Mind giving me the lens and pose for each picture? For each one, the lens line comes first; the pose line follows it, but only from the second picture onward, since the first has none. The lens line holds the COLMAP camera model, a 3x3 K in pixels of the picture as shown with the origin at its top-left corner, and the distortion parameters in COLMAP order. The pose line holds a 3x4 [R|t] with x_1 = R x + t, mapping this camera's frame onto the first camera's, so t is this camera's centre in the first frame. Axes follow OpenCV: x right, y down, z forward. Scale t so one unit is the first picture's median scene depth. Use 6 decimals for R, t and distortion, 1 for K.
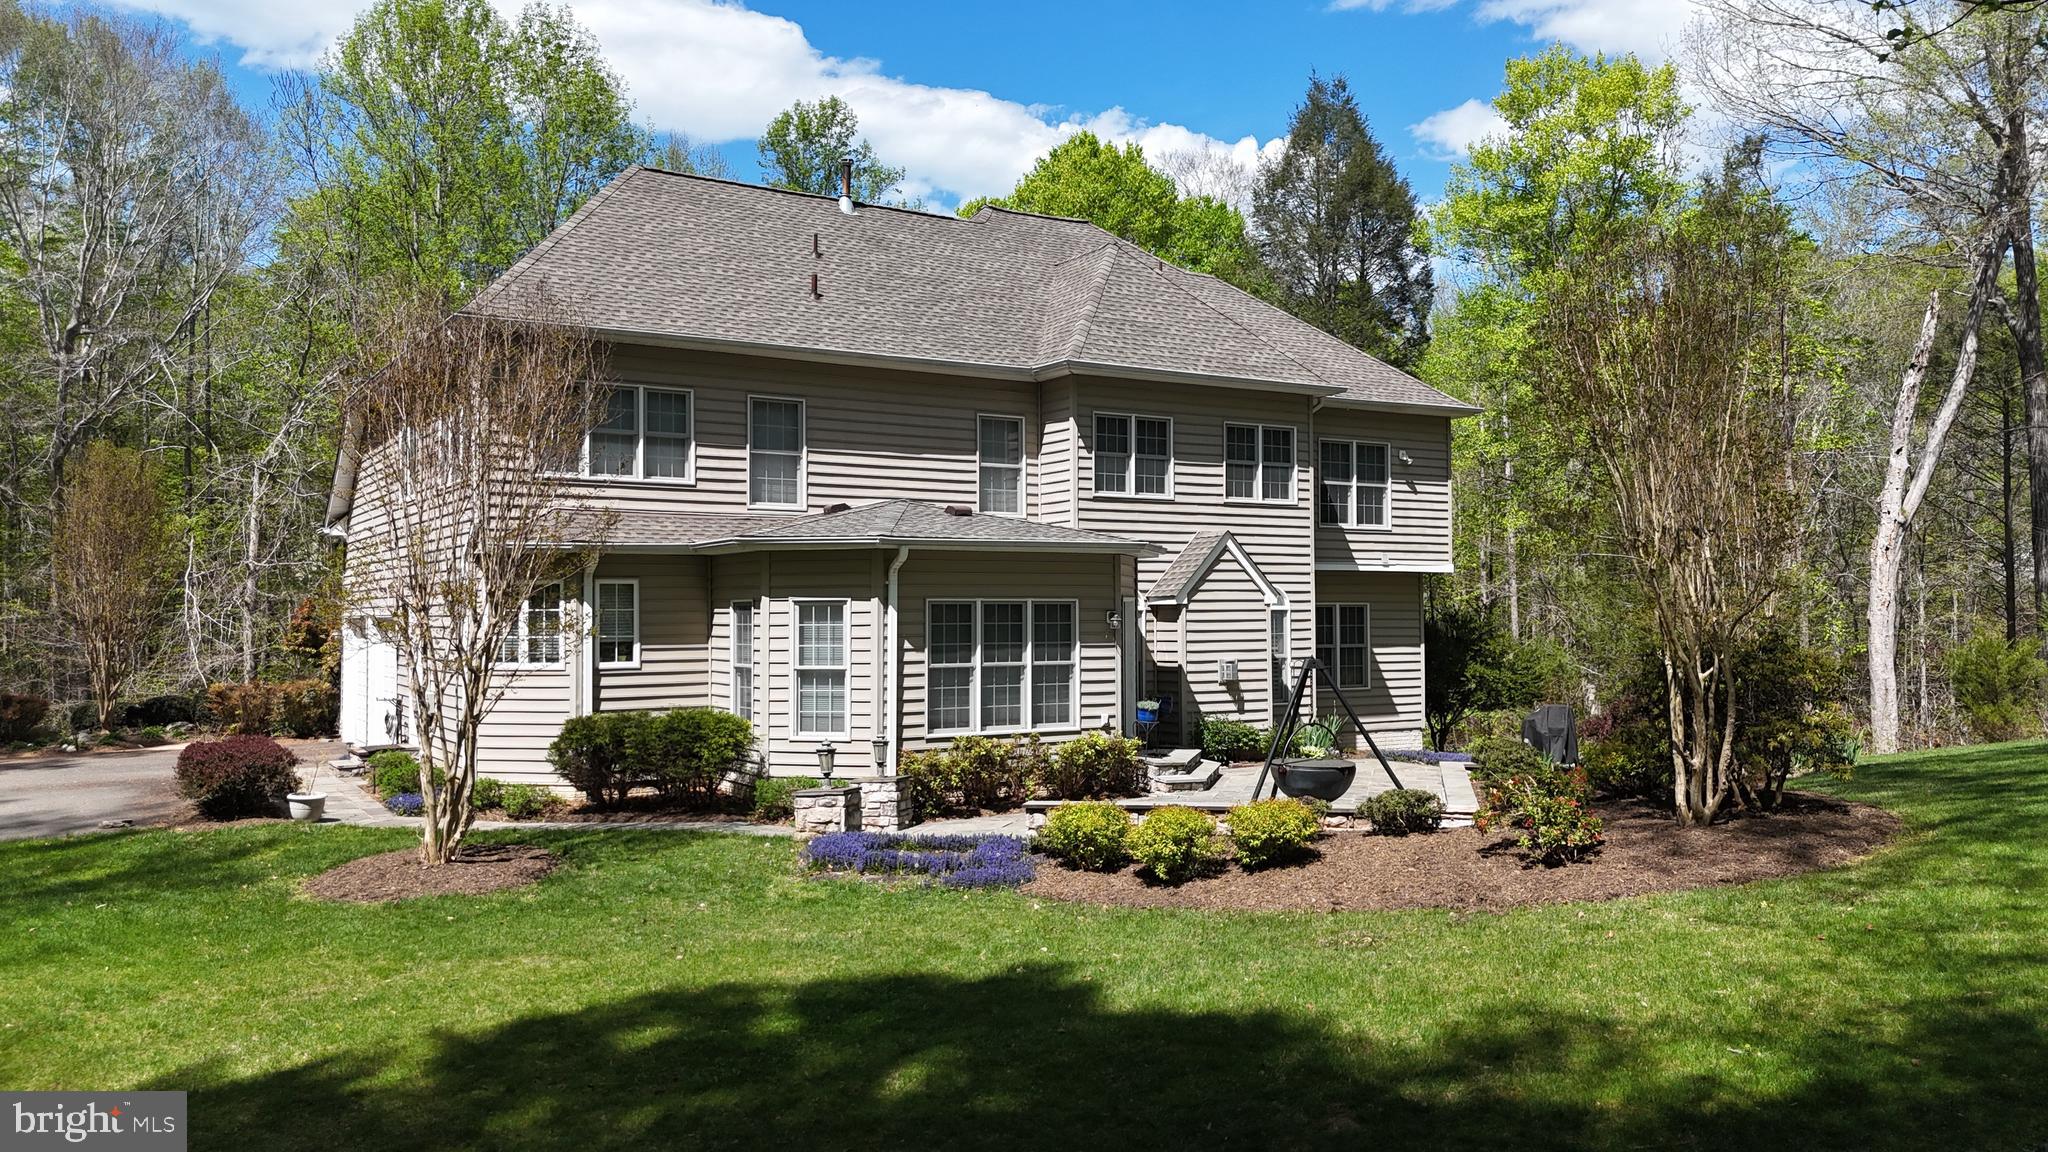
lens RADIAL K [[1510.1, 0, 1024.0], [0, 1510.1, 576.0], [0, 0, 1]] dist [0.080027, -0.085202]
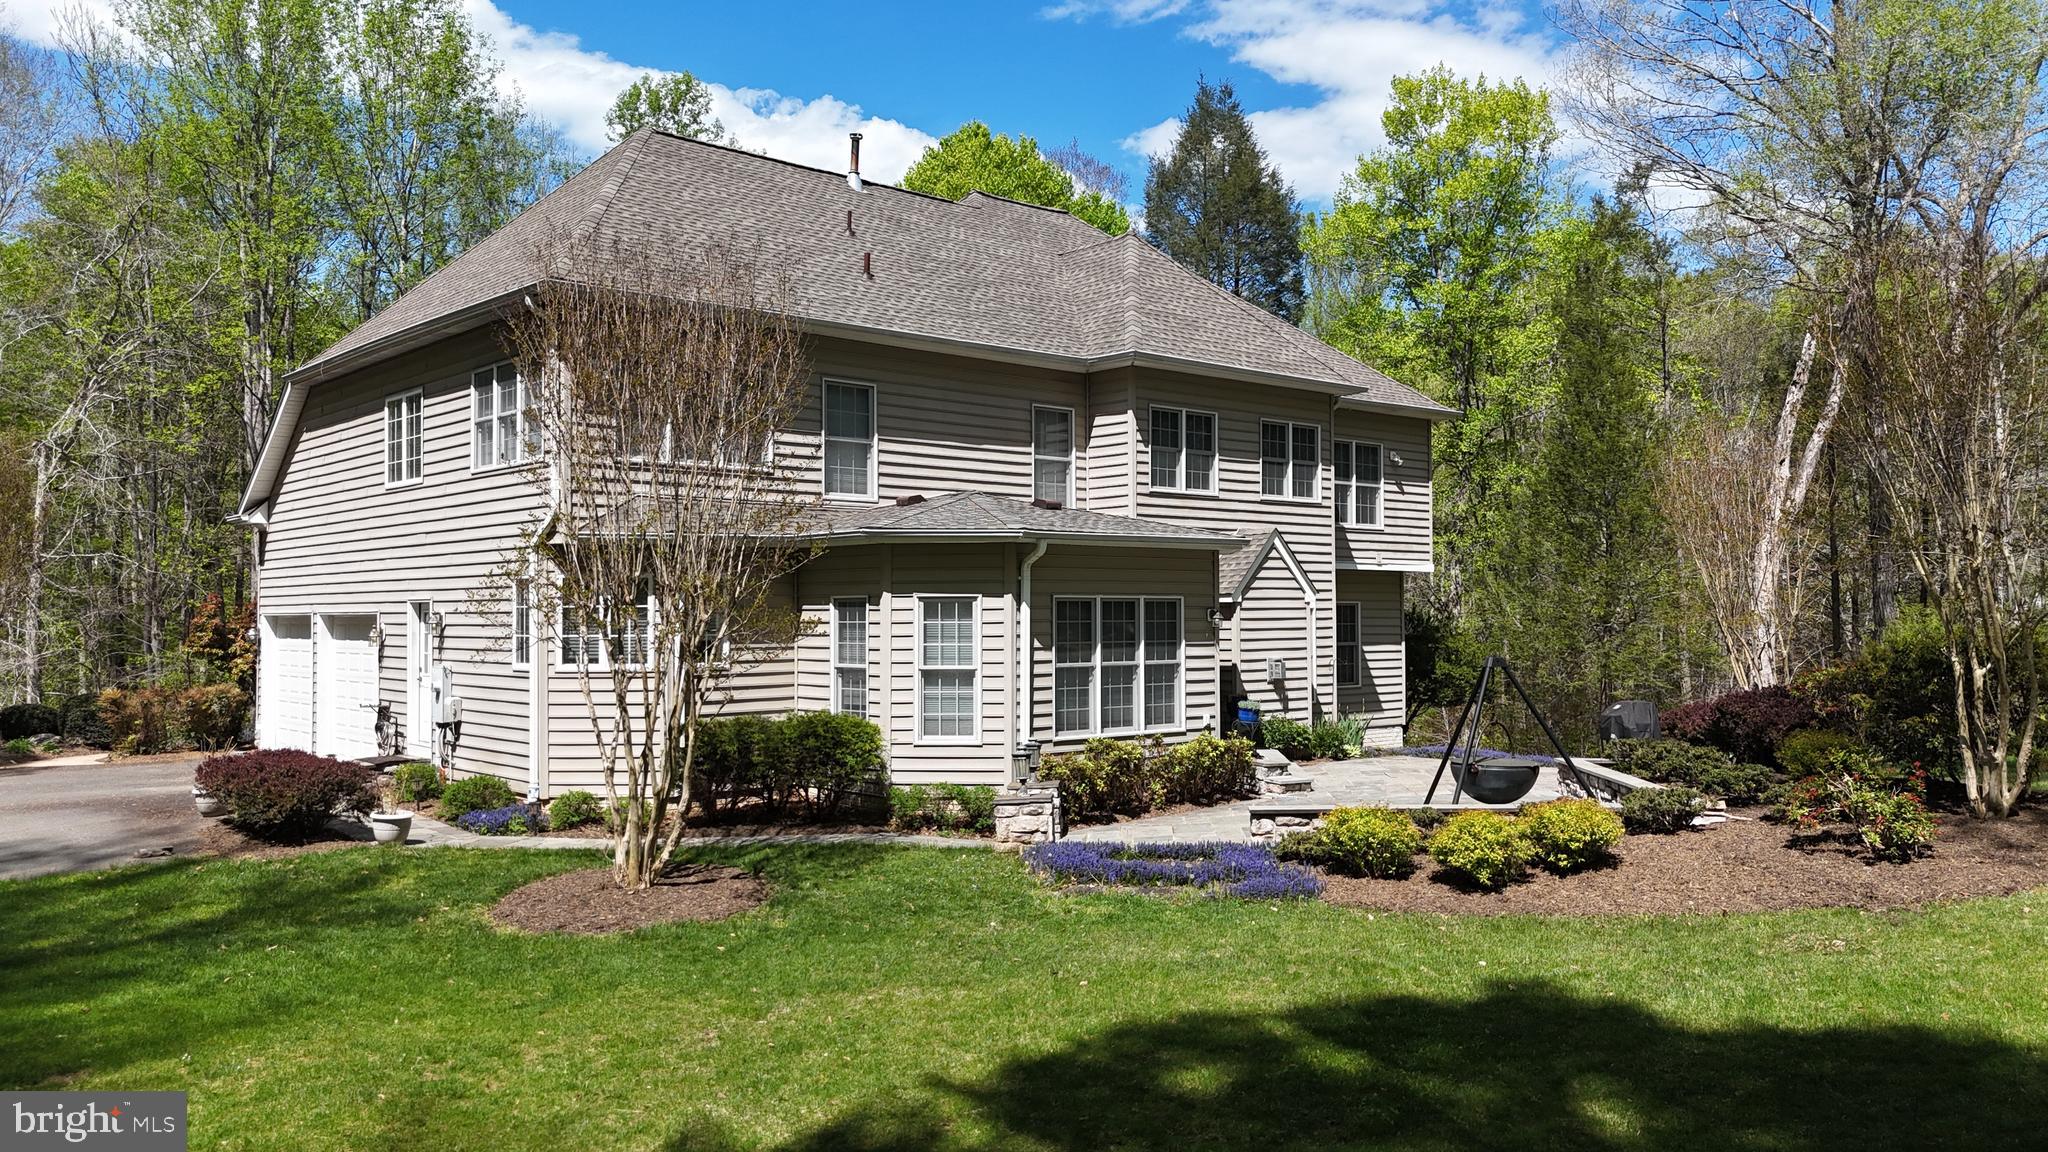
lens RADIAL K [[1510.1, 0, 1024.0], [0, 1510.1, 576.0], [0, 0, 1]] dist [0.080027, -0.085202]
pose [[0.985415, 0.005423, 0.170084, -0.198804], [-0.005463, 0.999985, -0.000234, 0.002589], [-0.170082, -0.000698, 0.985430, 0.049887]]
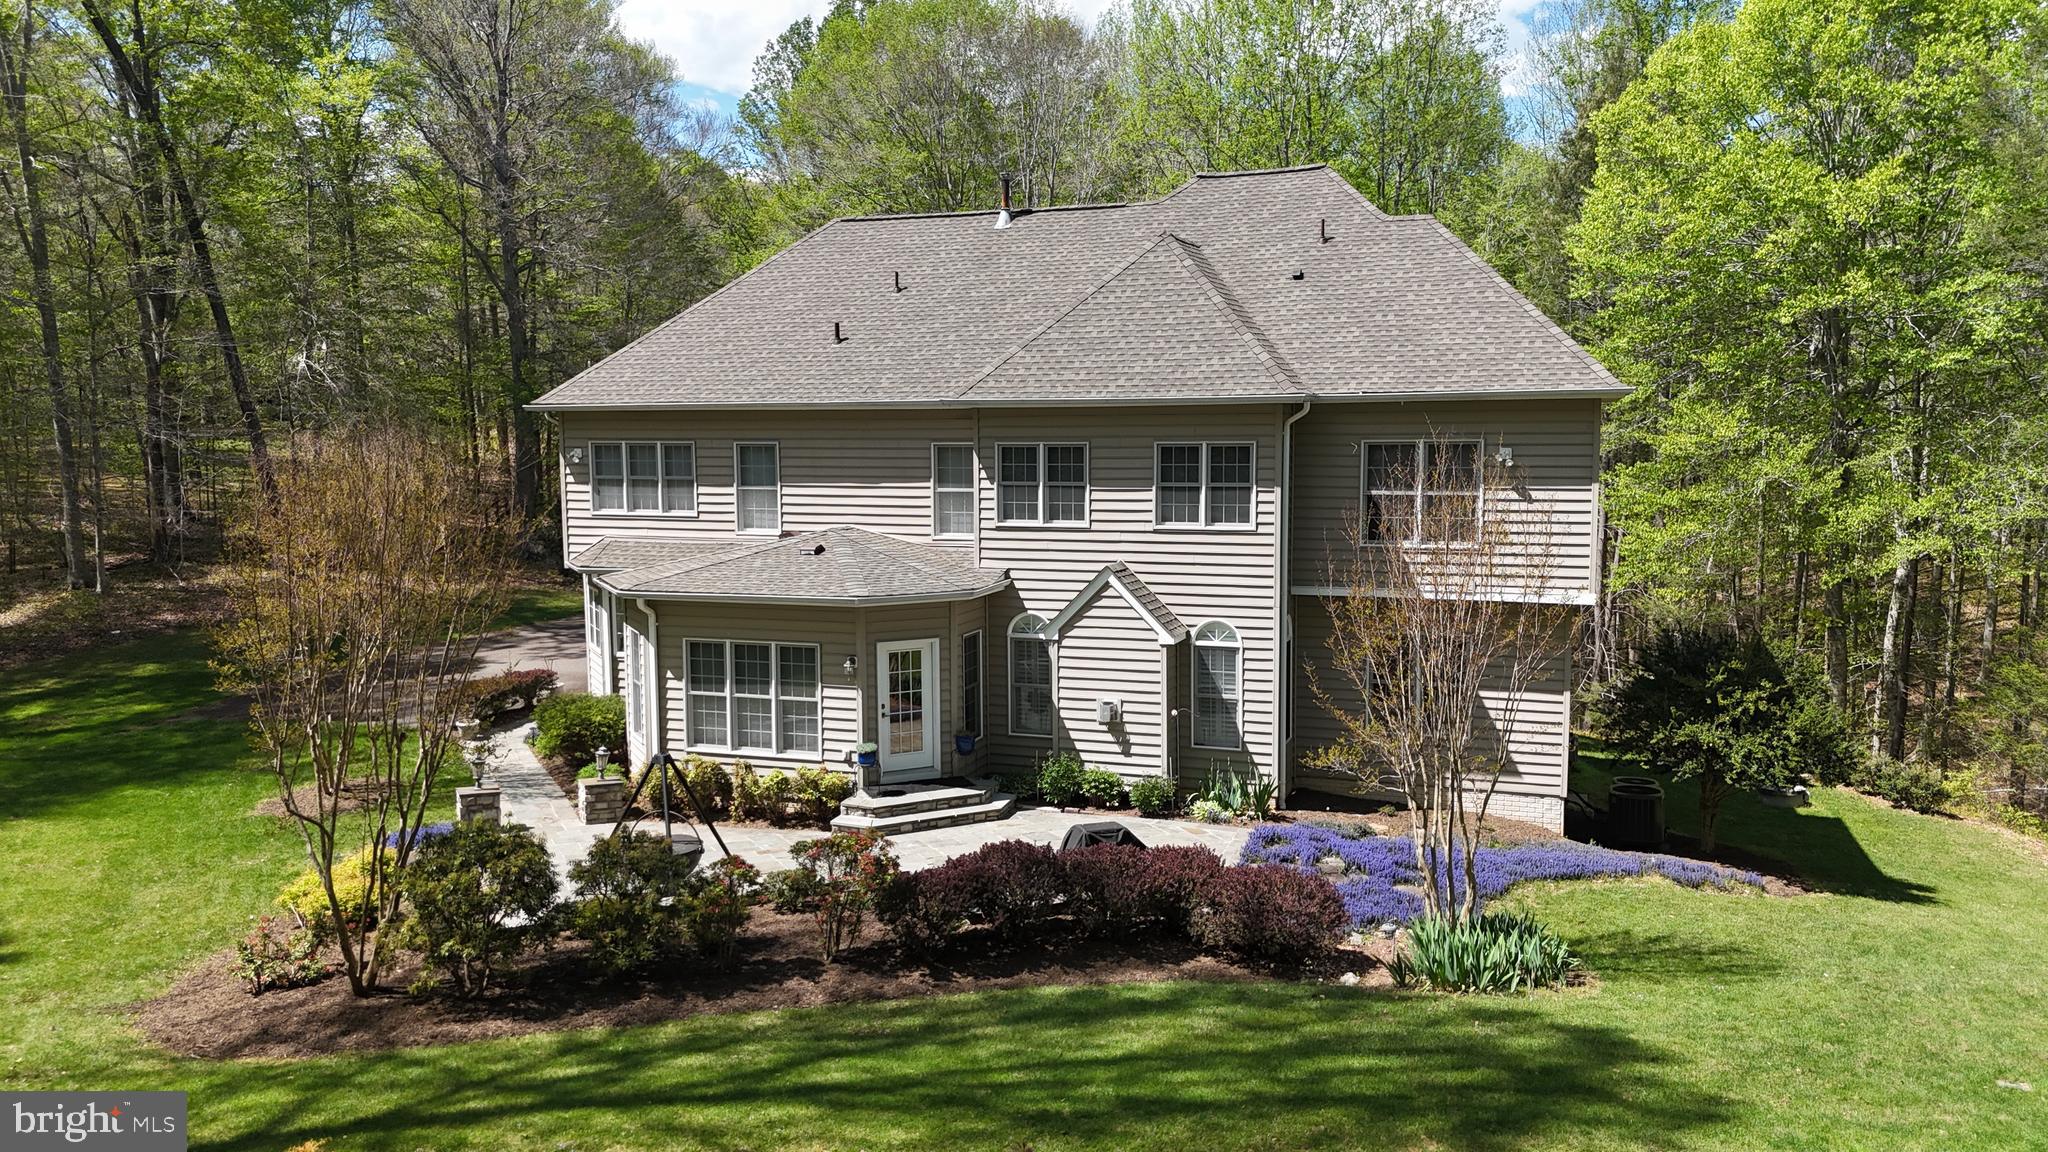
lens RADIAL K [[1510.1, 0, 1024.0], [0, 1510.1, 576.0], [0, 0, 1]] dist [0.080027, -0.085202]
pose [[0.623615, 0.081221, -0.777501, 0.849935], [0.025542, 0.991940, 0.124109, -0.144618], [0.781314, -0.097255, 0.616514, 0.377878]]
